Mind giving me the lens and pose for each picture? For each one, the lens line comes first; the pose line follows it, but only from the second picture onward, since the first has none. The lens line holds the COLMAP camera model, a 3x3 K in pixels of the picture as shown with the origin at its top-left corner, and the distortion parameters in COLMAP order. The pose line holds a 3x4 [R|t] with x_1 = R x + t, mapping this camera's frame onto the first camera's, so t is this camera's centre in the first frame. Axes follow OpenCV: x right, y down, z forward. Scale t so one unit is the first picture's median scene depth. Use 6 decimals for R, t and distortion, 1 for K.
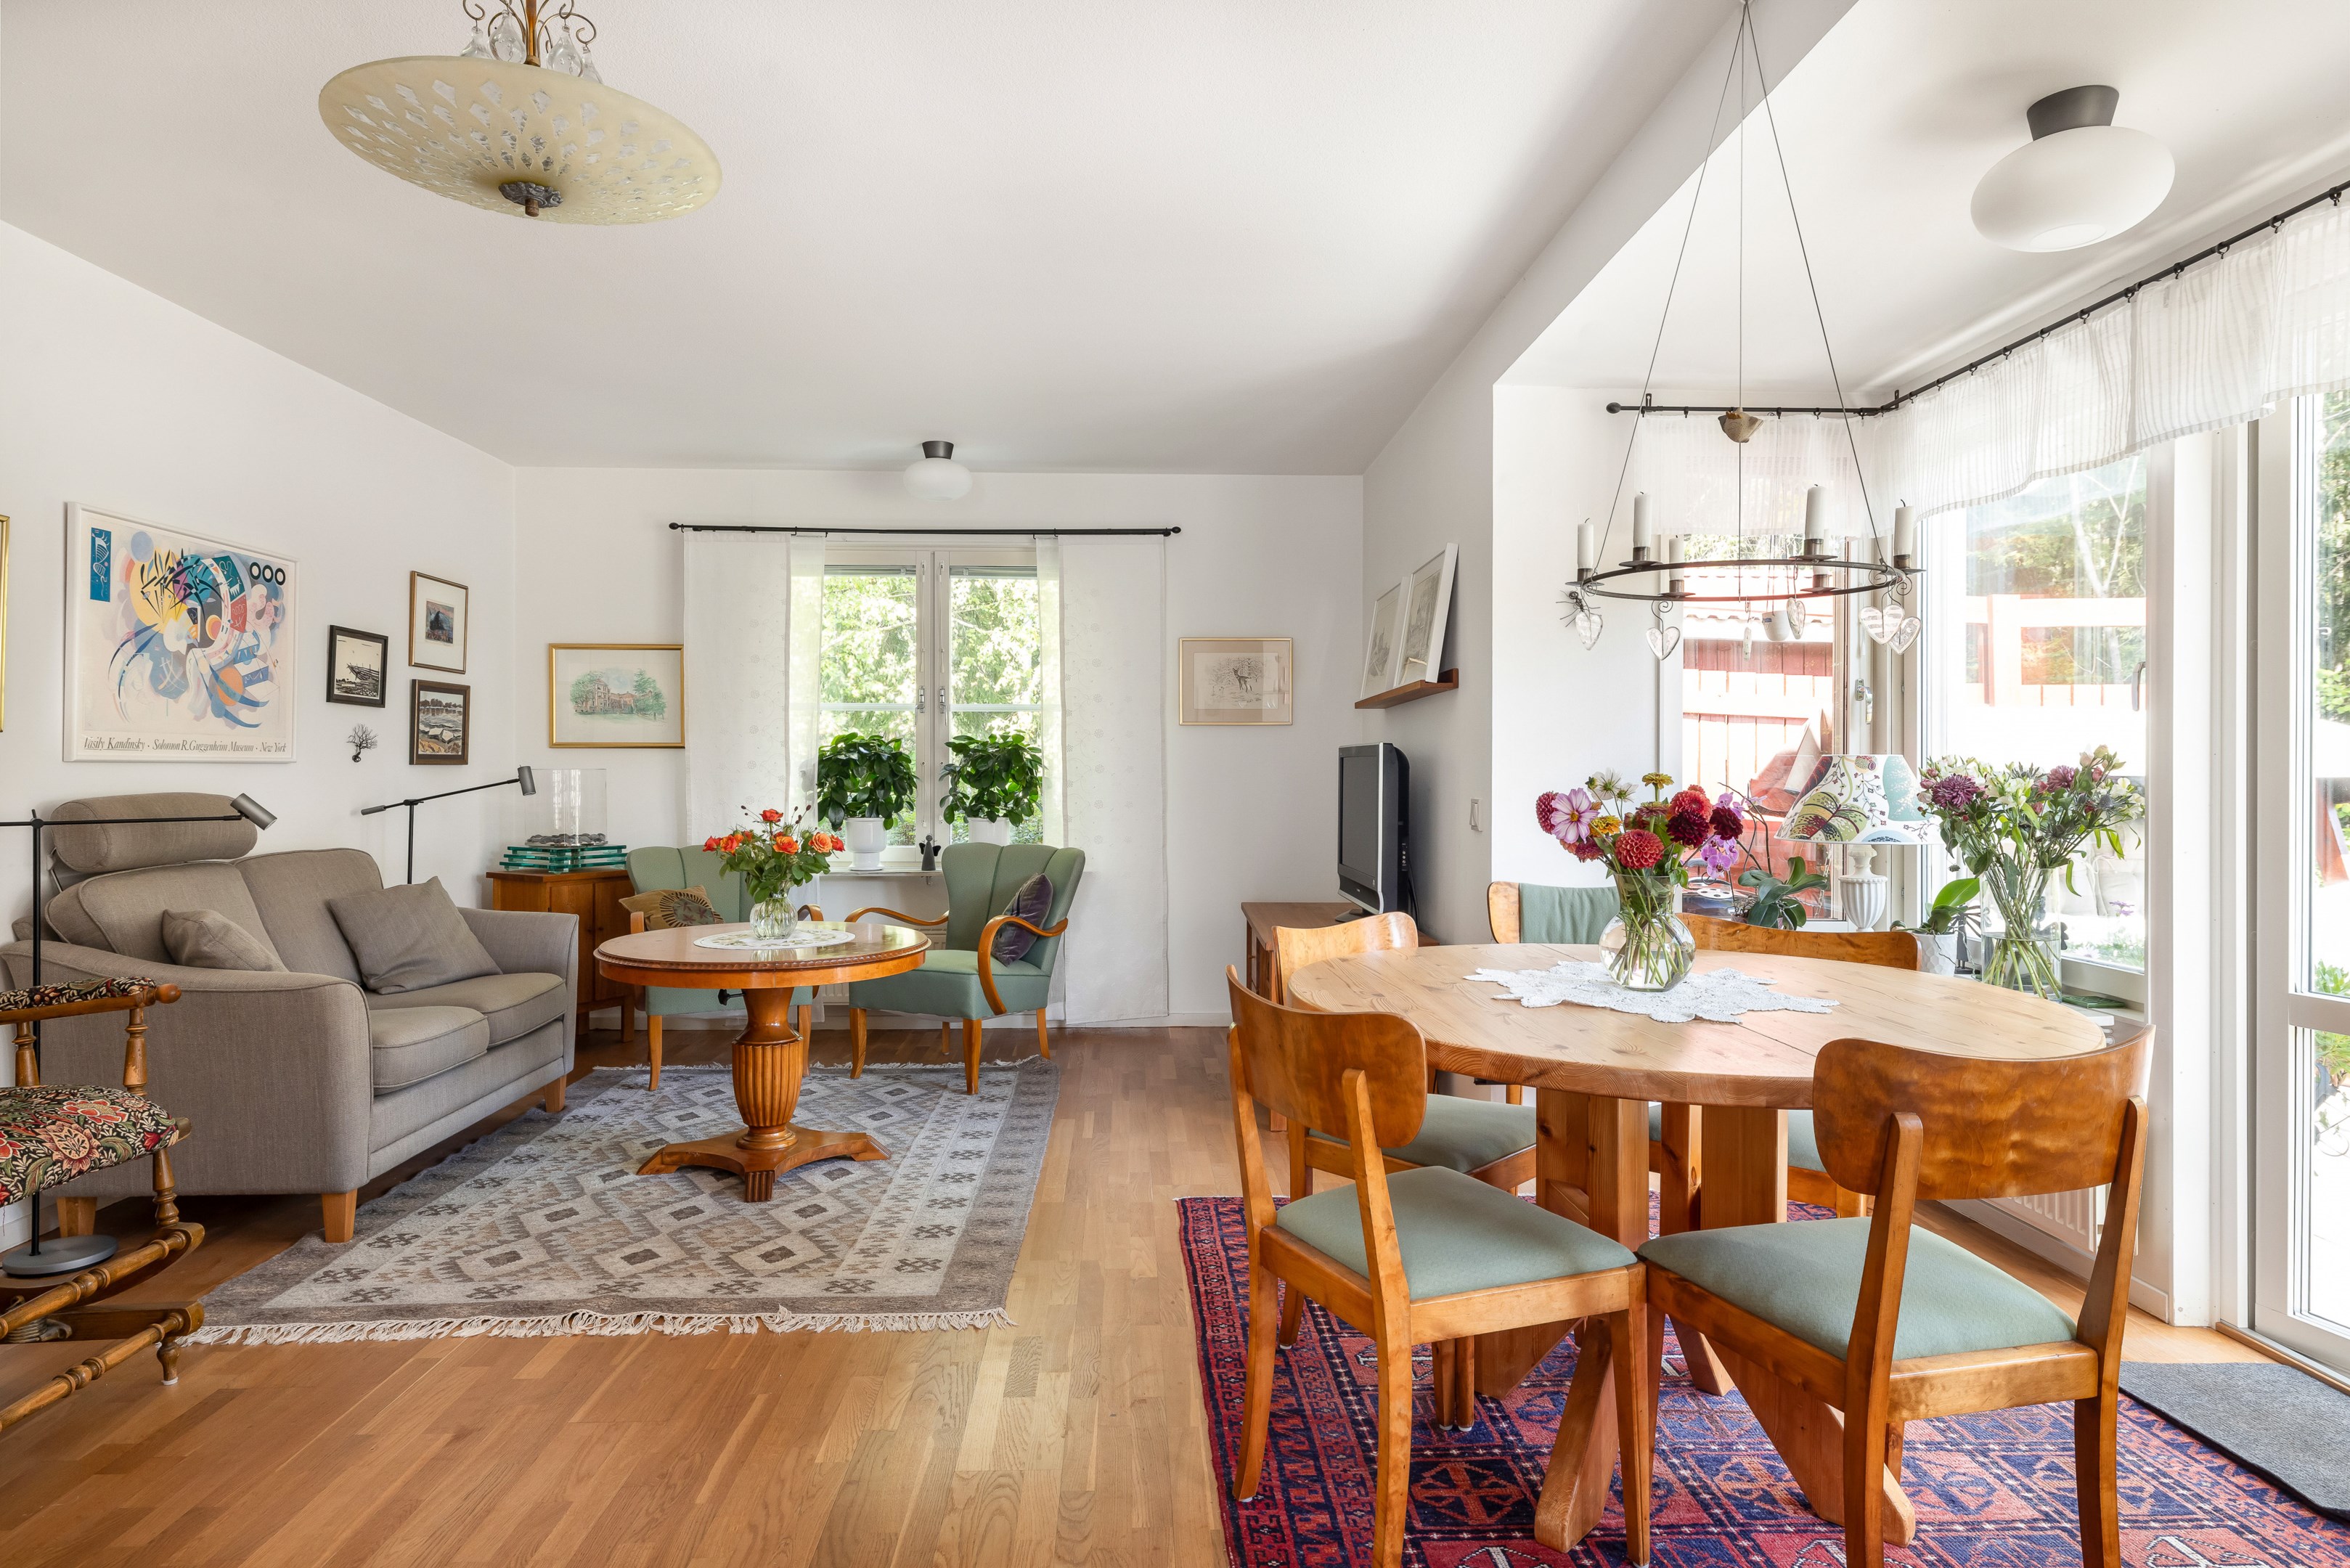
lens RADIAL K [[1362.7, 0, 1166.6], [0, 1362.7, 769.2], [0, 0, 1]] dist [0.000485, -0.000638]
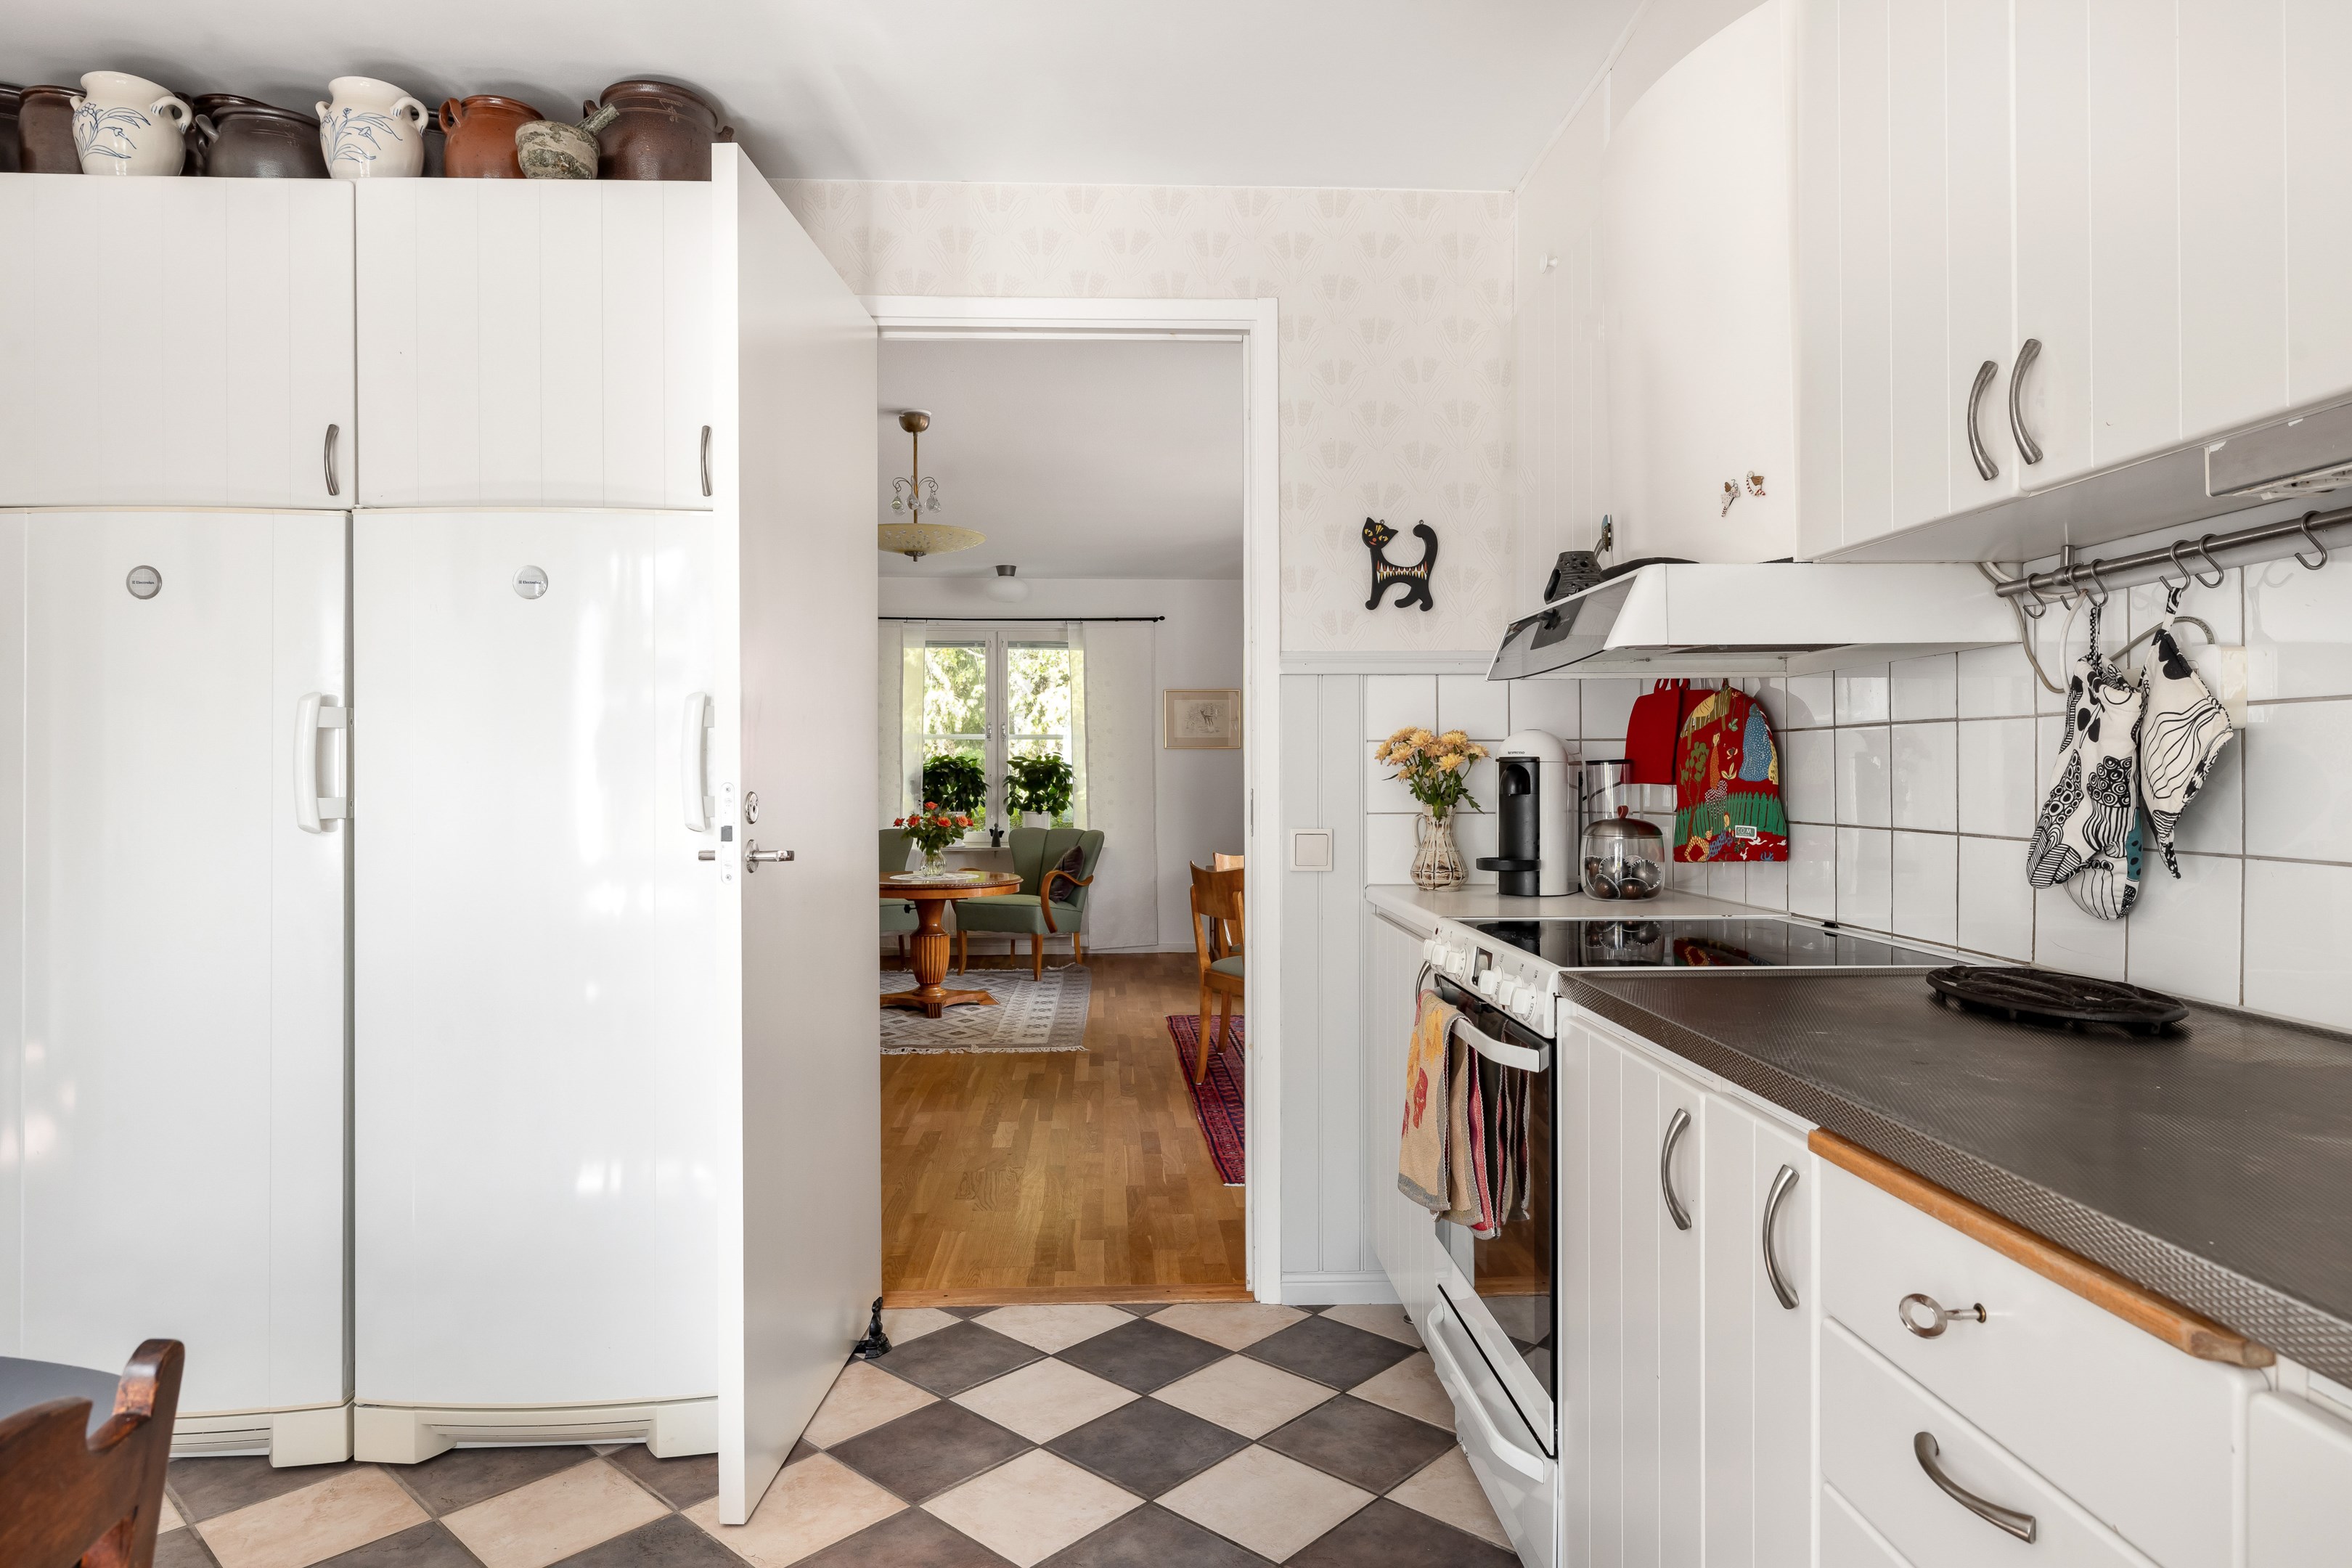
lens RADIAL K [[1372.1, 0, 1176.0], [0, 1372.1, 784.0], [0, 0, 1]] dist [-0.000066, -0.000040]
pose [[0.999724, -0.005208, 0.022888, -0.013926], [0.005134, 0.999981, 0.003282, 0.001779], [-0.022905, -0.003164, 0.999733, -0.577996]]
